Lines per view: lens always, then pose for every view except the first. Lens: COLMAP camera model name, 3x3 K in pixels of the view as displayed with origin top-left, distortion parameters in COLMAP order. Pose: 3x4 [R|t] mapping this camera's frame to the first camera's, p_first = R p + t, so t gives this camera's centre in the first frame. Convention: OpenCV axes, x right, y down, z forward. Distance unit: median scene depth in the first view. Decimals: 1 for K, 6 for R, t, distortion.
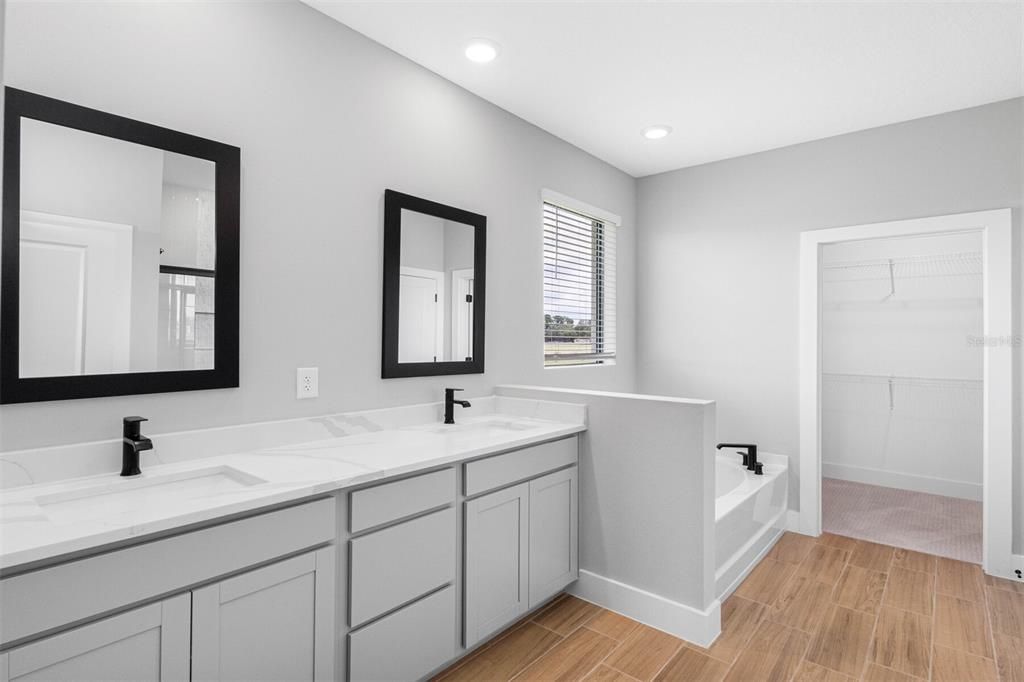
lens RADIAL K [[516.0, 0, 510.7], [0, 516.0, 343.0], [0, 0, 1]] dist [-0.005514, 0.001159]
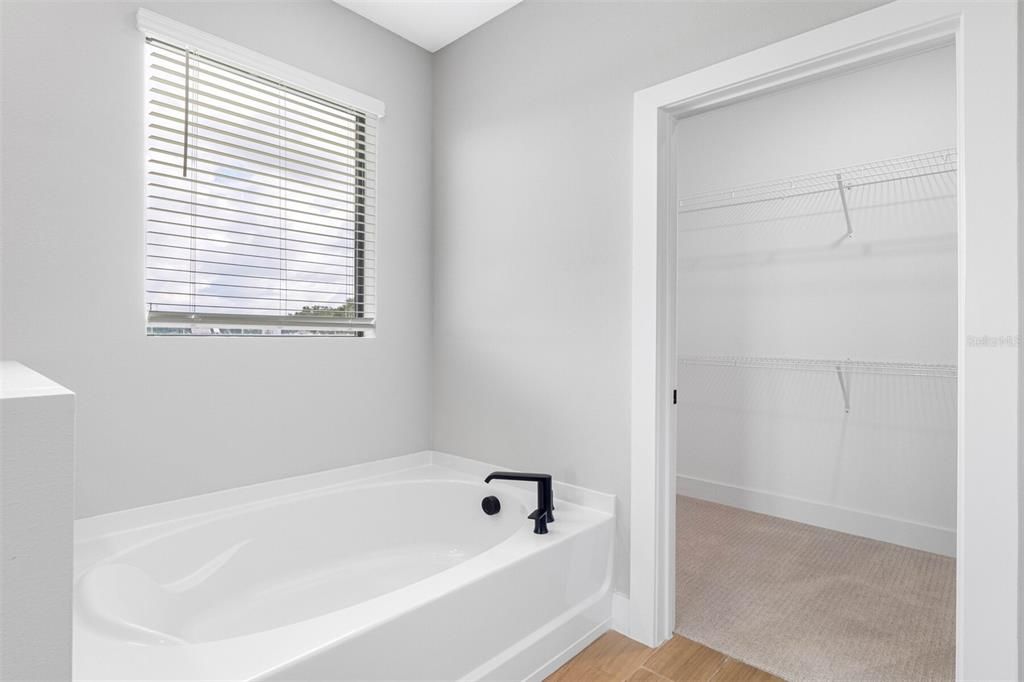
lens RADIAL K [[516.0, 0, 504.5], [0, 516.0, 338.0], [0, 0, 1]] dist [-0.005514, 0.001159]
pose [[0.998709, 0.006148, -0.050414, 0.354393], [-0.005850, 0.999965, 0.006057, 0.033863], [0.050449, -0.005754, 0.998710, 0.343070]]
